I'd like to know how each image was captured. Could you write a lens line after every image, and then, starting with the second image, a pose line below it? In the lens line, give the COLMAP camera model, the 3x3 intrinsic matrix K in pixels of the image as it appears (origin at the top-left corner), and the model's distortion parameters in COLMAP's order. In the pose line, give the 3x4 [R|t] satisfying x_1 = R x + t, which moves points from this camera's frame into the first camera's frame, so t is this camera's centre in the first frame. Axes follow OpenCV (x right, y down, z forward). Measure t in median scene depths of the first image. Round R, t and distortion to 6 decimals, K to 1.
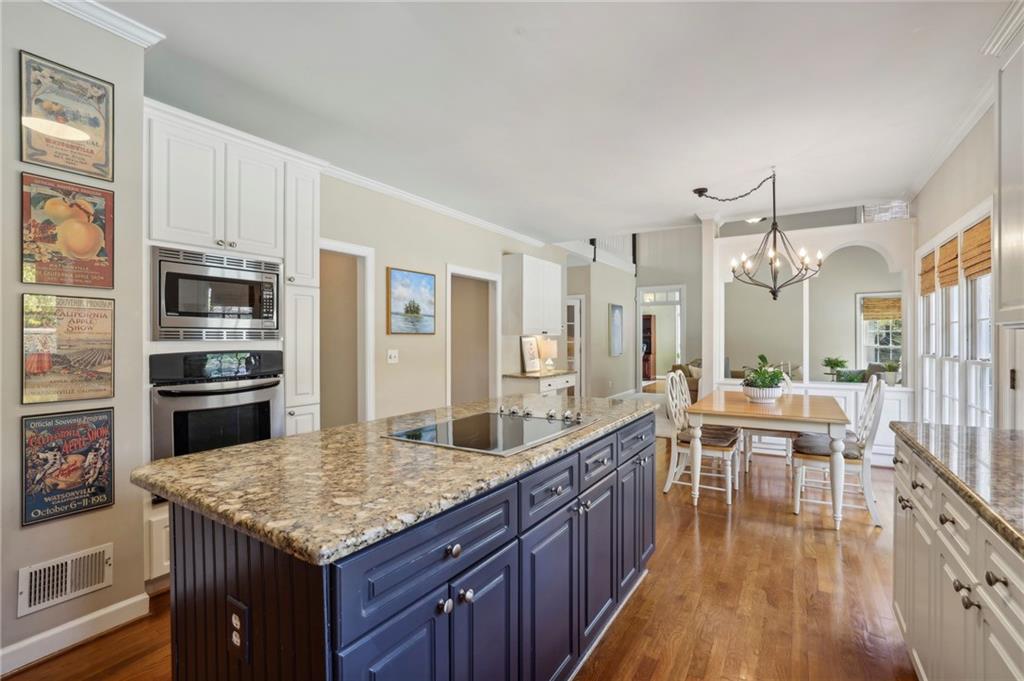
lens RADIAL K [[471.5, 0, 516.9], [0, 471.5, 338.5], [0, 0, 1]] dist [-0.024637, 0.006016]
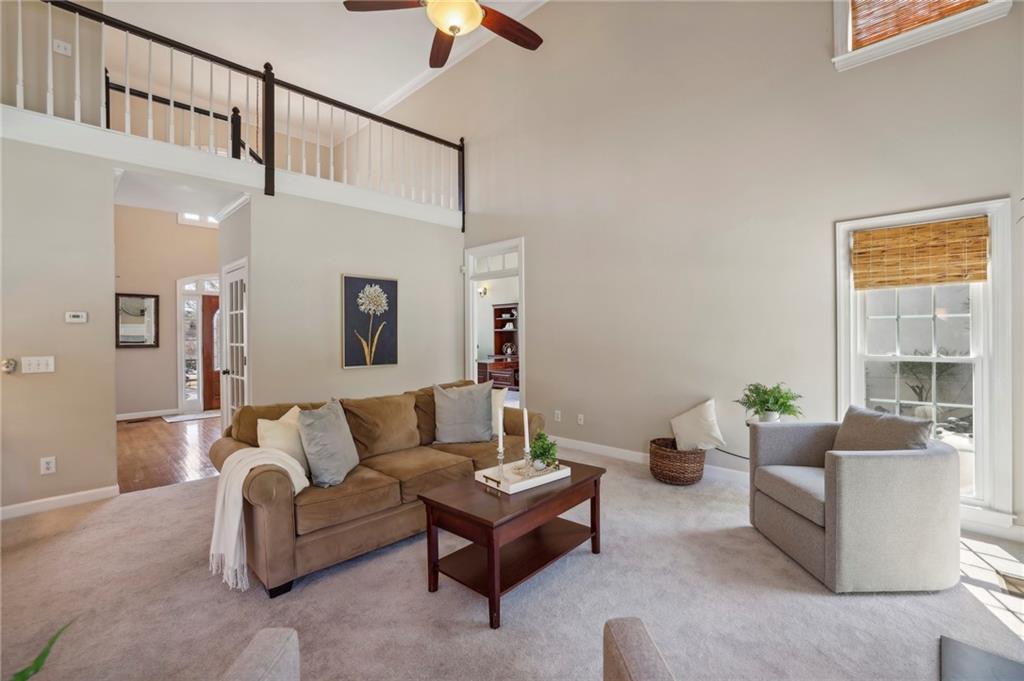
lens RADIAL K [[446.7, 0, 508.5], [0, 446.7, 341.5], [0, 0, 1]] dist [-0.025813, 0.006640]
pose [[0.972163, 0.004884, -0.234257, 1.806883], [-0.003172, 0.999965, 0.007685, 0.006133], [0.234286, -0.006728, 0.972144, 1.904212]]
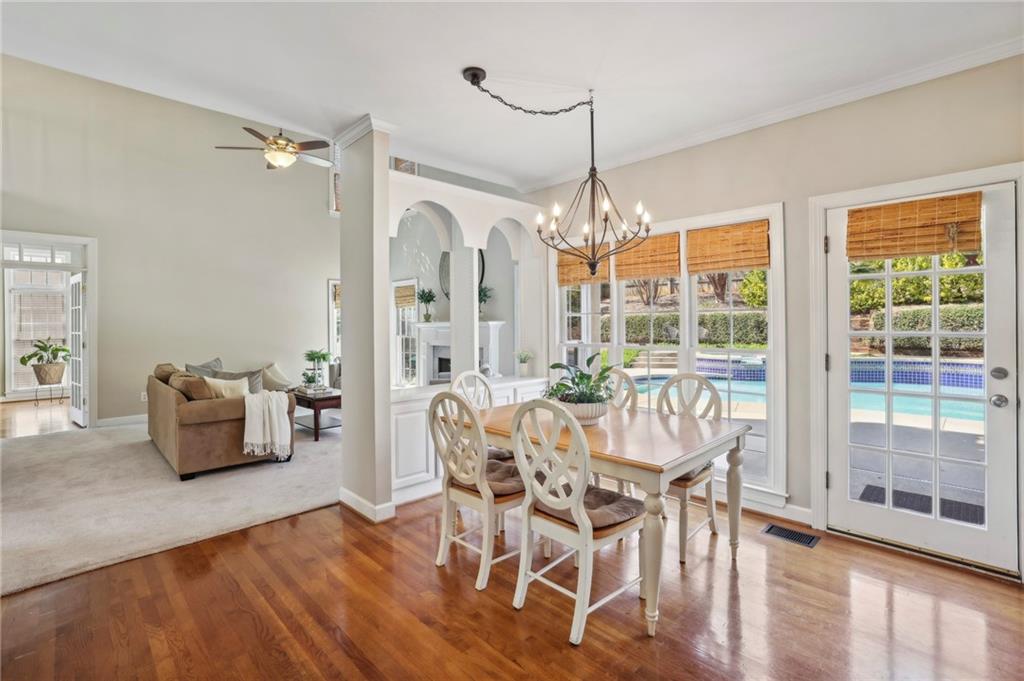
lens RADIAL K [[471.5, 0, 506.3], [0, 471.5, 323.5], [0, 0, 1]] dist [-0.024637, 0.006016]
pose [[0.259010, 0.001188, 0.965874, -0.263834], [0.007996, 0.999962, -0.003374, -0.011311], [-0.965841, 0.008597, 0.258991, 1.381774]]
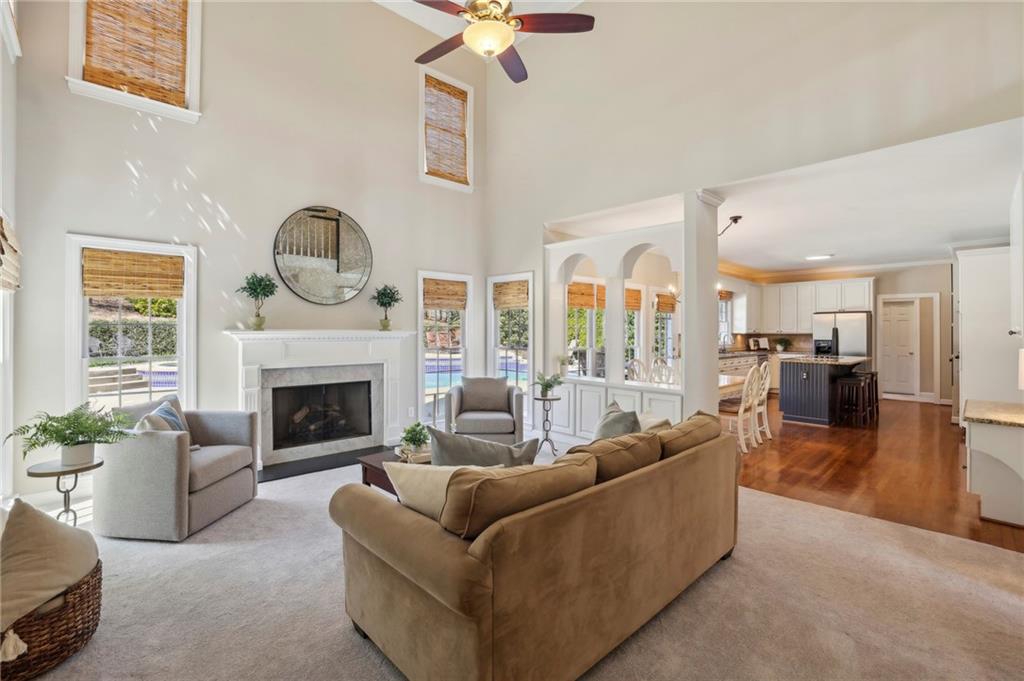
lens RADIAL K [[446.7, 0, 508.8], [0, 446.7, 327.5], [0, 0, 1]] dist [-0.025813, 0.006640]
pose [[-0.962092, -0.001005, 0.272724, 1.100529], [-0.002571, 0.999982, -0.005383, -0.036377], [-0.272714, -0.005880, -0.962077, 3.871743]]
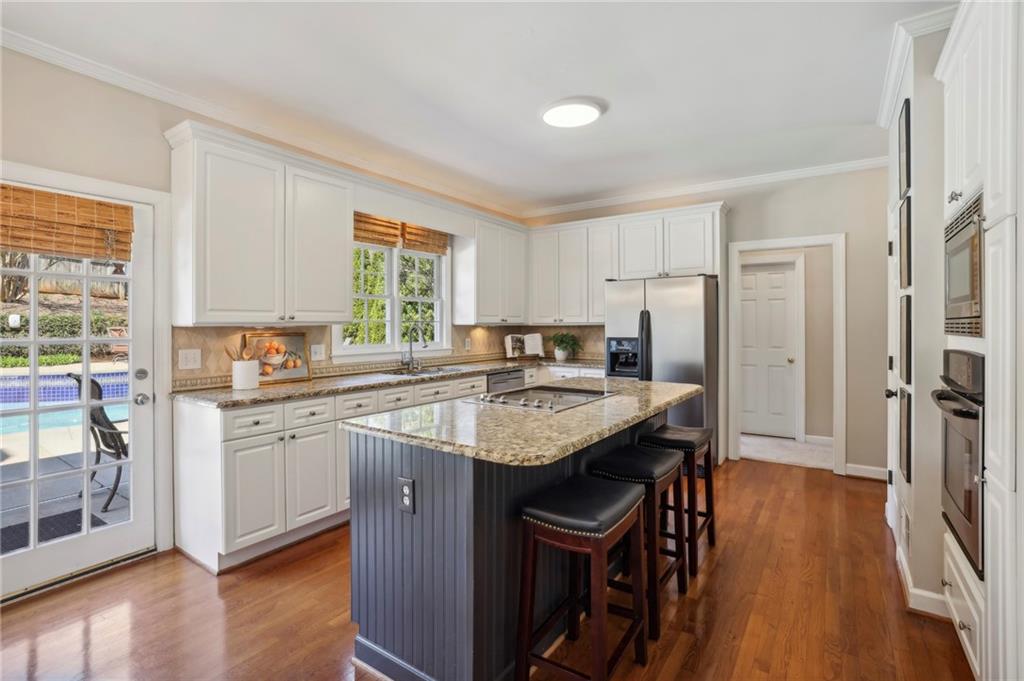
lens RADIAL K [[471.5, 0, 506.7], [0, 471.5, 324.1], [0, 0, 1]] dist [-0.024637, 0.006016]
pose [[-0.997225, 0.004688, 0.074296, -0.010933], [0.004644, 0.999989, -0.000757, -0.013706], [-0.074298, -0.000410, -0.997236, 1.628506]]
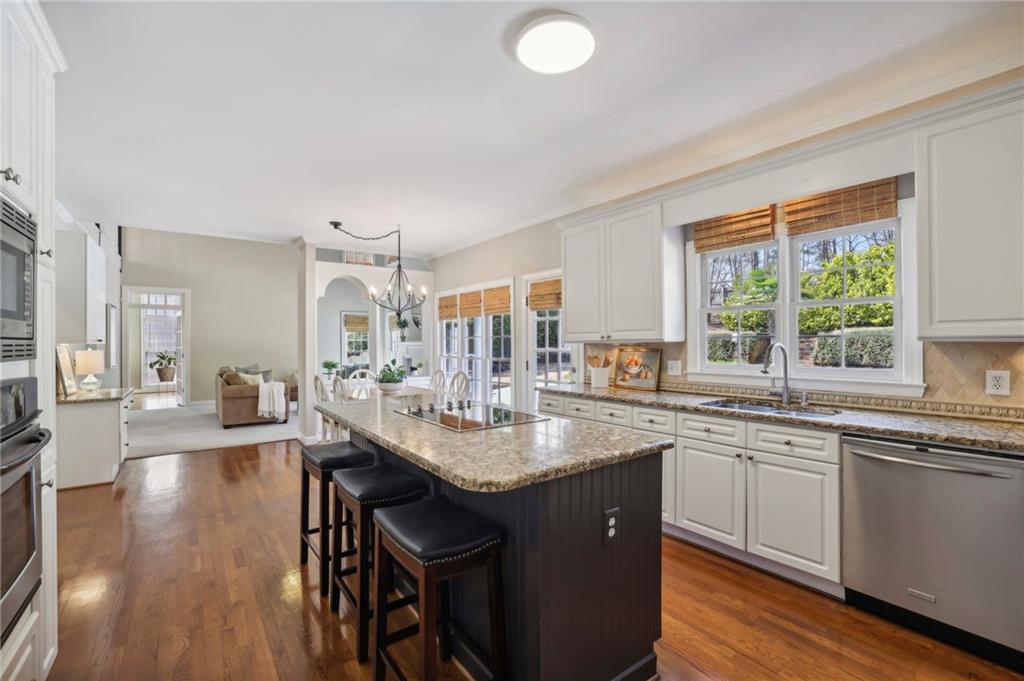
lens RADIAL K [[446.7, 0, 505.5], [0, 446.7, 342.5], [0, 0, 1]] dist [-0.025813, 0.006640]
pose [[0.389990, 0.000268, 0.920819, -0.821291], [0.003933, 0.999990, -0.001957, -0.012948], [-0.920811, 0.004385, 0.389985, 0.268845]]
